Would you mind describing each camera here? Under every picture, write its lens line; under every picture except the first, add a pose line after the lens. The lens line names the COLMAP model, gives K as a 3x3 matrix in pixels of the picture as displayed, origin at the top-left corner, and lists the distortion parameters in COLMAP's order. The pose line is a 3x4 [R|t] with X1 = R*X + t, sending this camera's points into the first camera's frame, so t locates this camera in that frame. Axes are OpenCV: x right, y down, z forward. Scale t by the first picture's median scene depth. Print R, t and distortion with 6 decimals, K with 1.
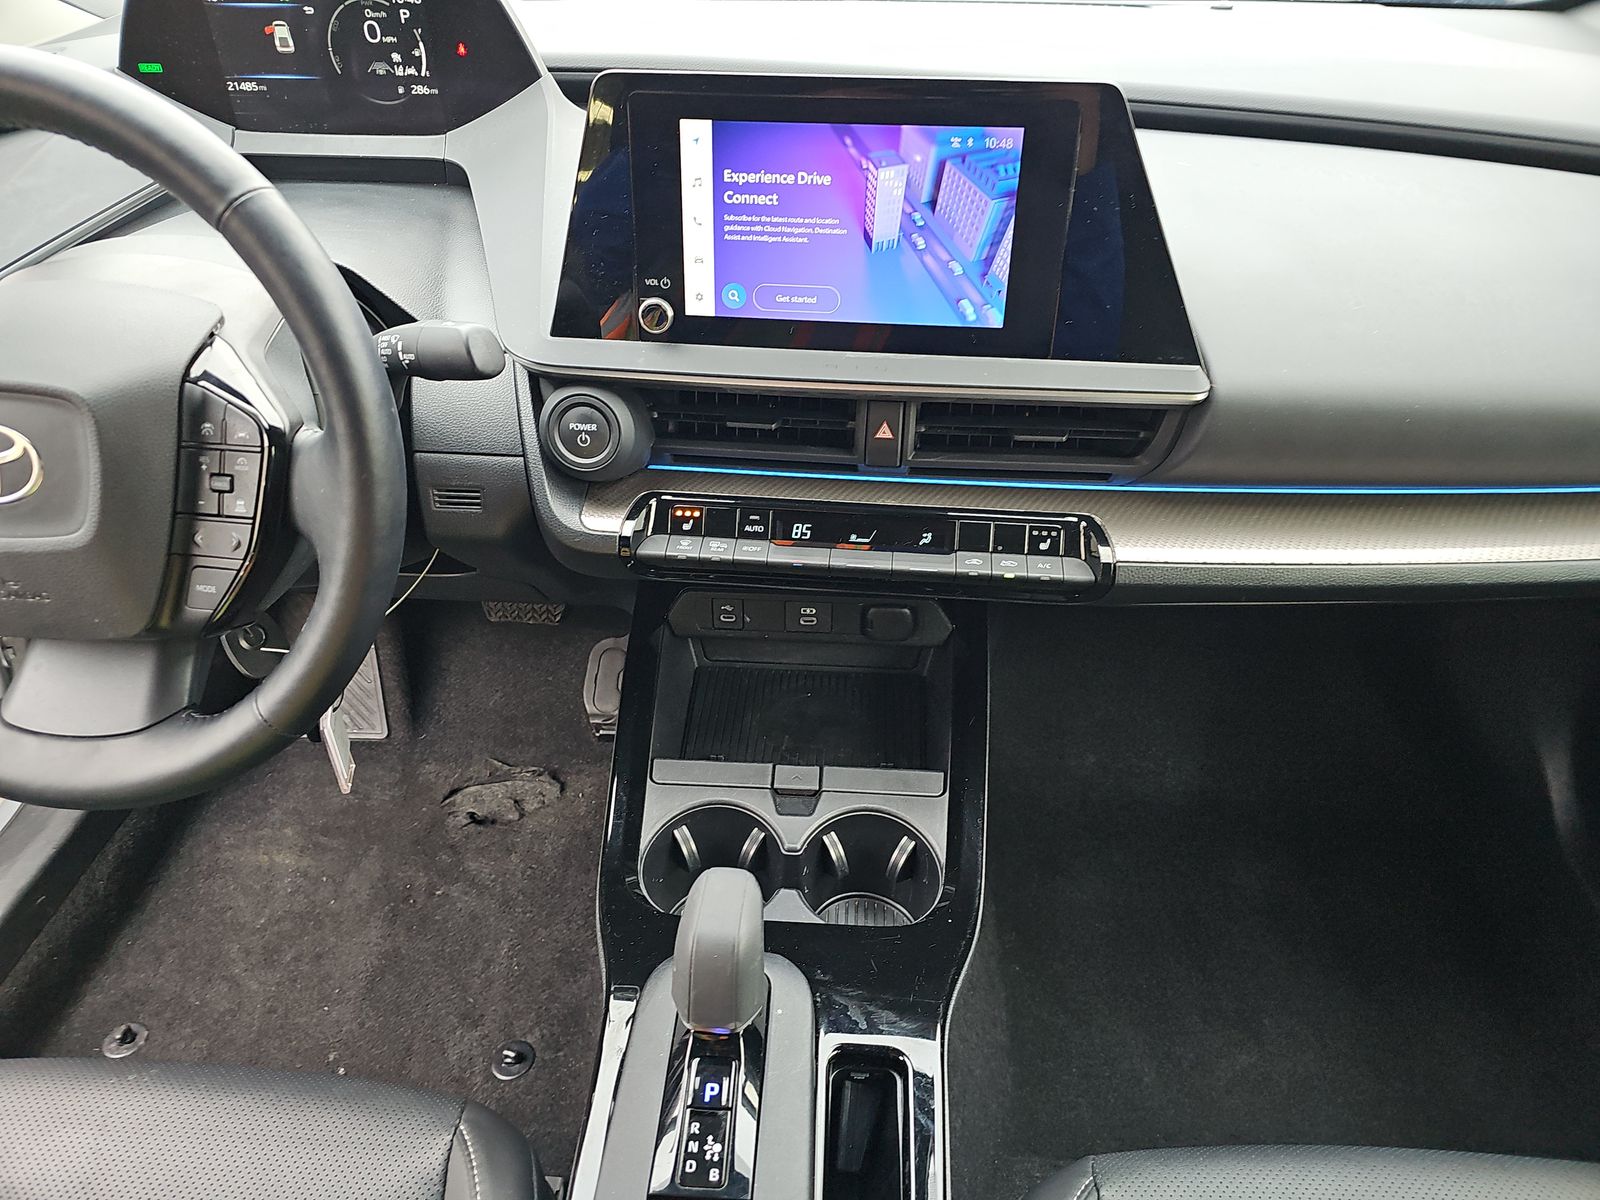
lens RADIAL K [[1047.3, 0, 800.0], [0, 1047.3, 600.0], [0, 0, 1]] dist [0.050249, -0.049131]
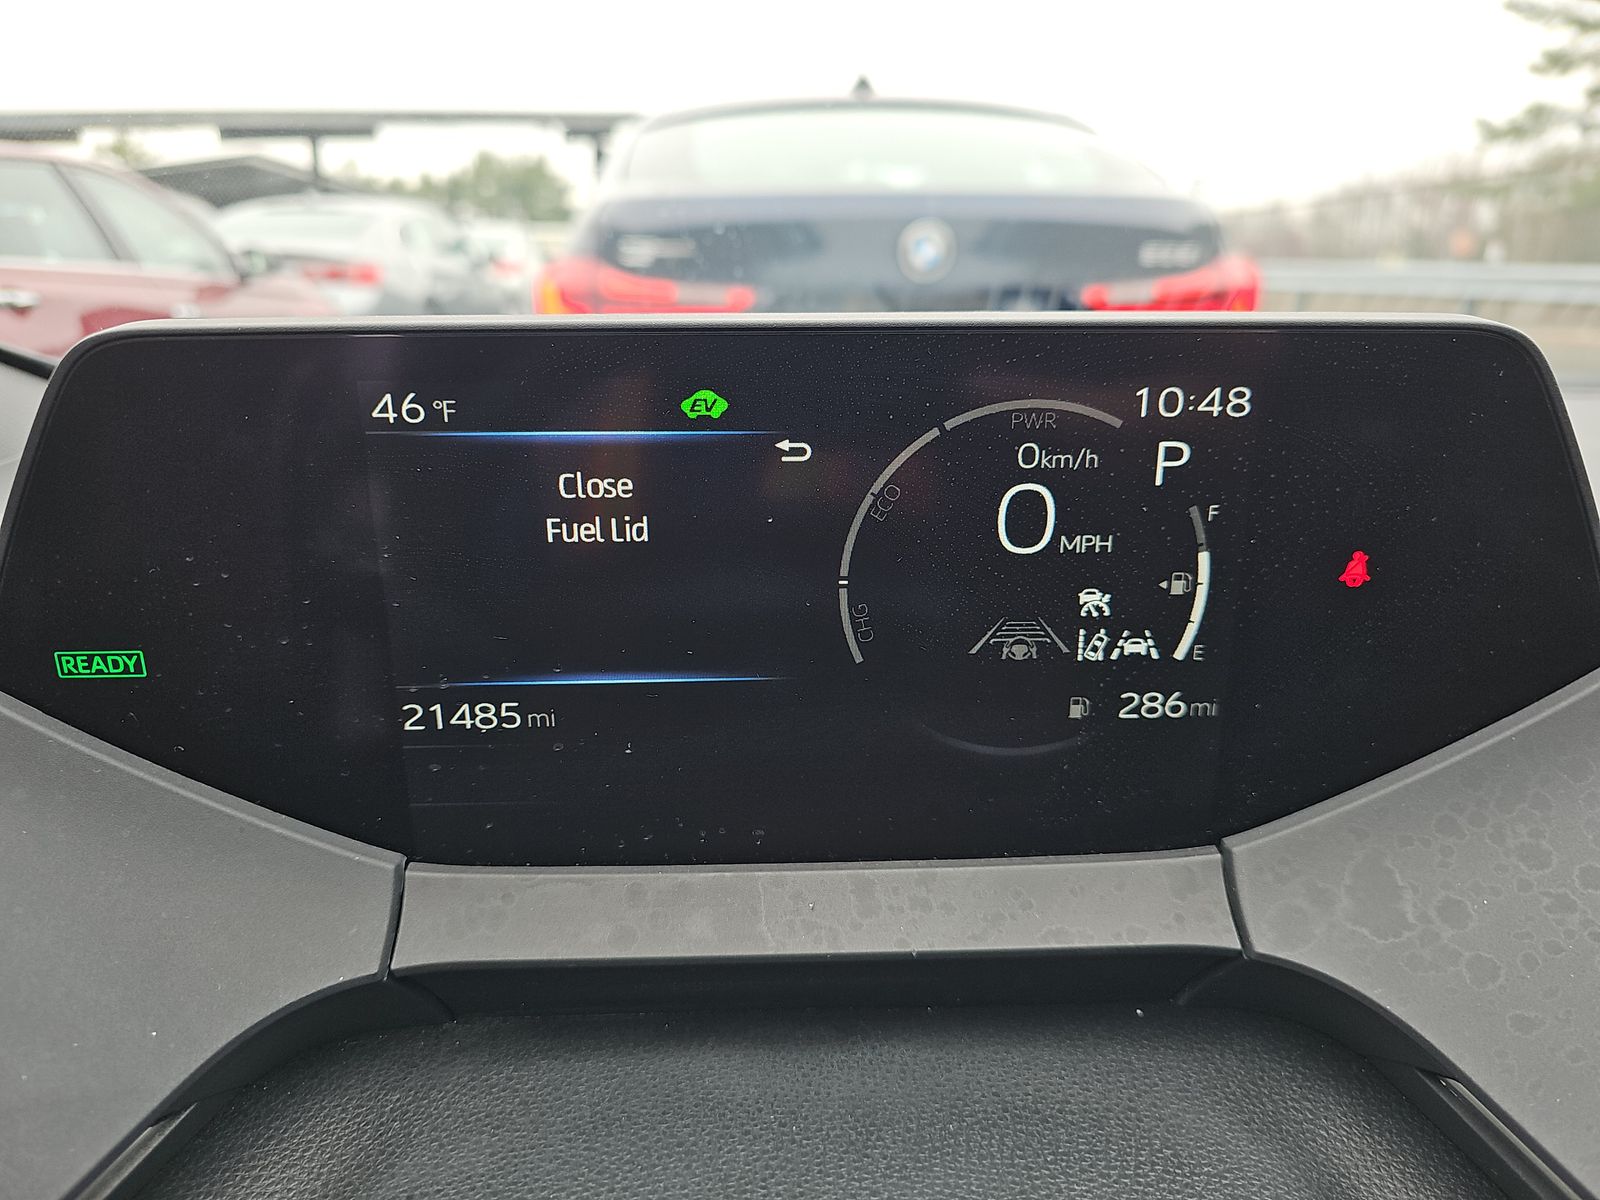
lens RADIAL K [[1077.0, 0, 800.0], [0, 1077.0, 600.0], [0, 0, 1]] dist [-0.005756, -0.003504]
pose [[0.996703, -0.031949, 0.074583, -0.570552], [0.054923, 0.942264, -0.330336, -0.518619], [-0.059723, 0.333343, 0.940912, 0.913335]]
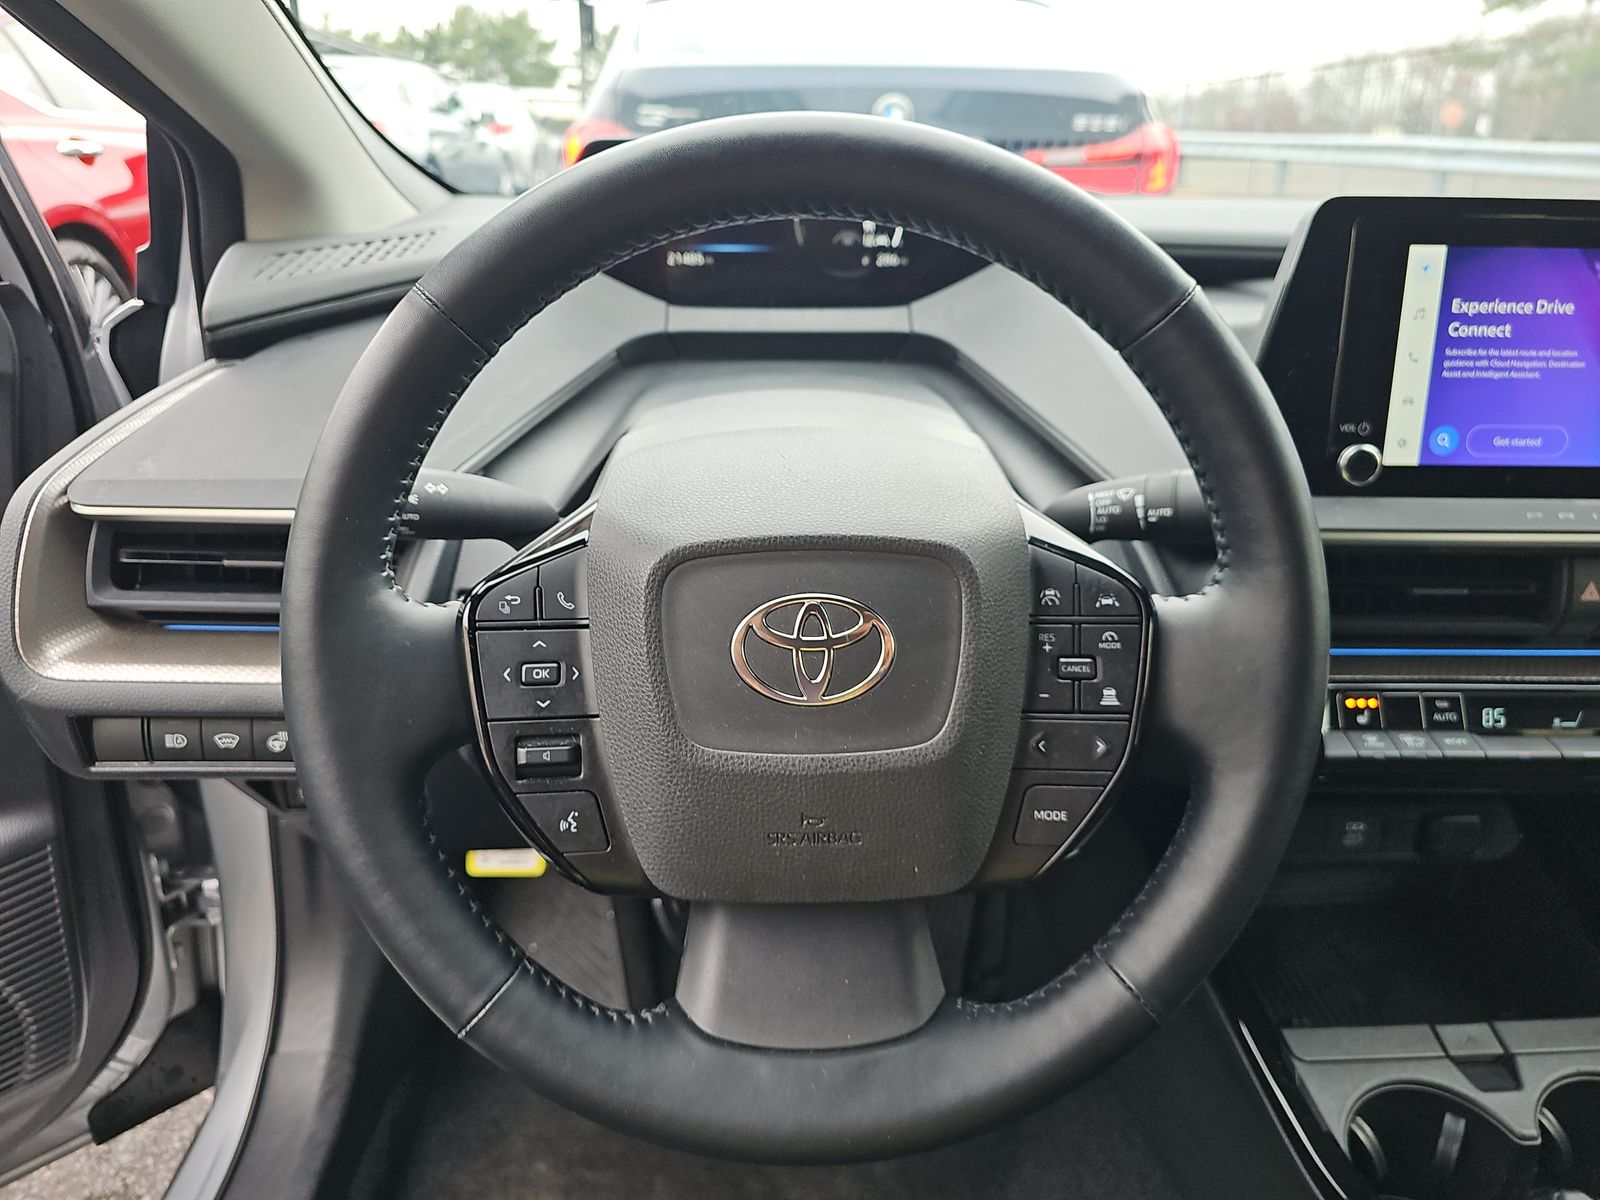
lens RADIAL K [[1077.0, 0, 800.0], [0, 1077.0, 600.0], [0, 0, 1]] dist [-0.005756, -0.003504]
pose [[0.994700, -0.037066, 0.095903, -0.651329], [0.057716, 0.973228, -0.222477, -0.000241], [-0.085089, 0.226833, 0.970210, 0.224323]]
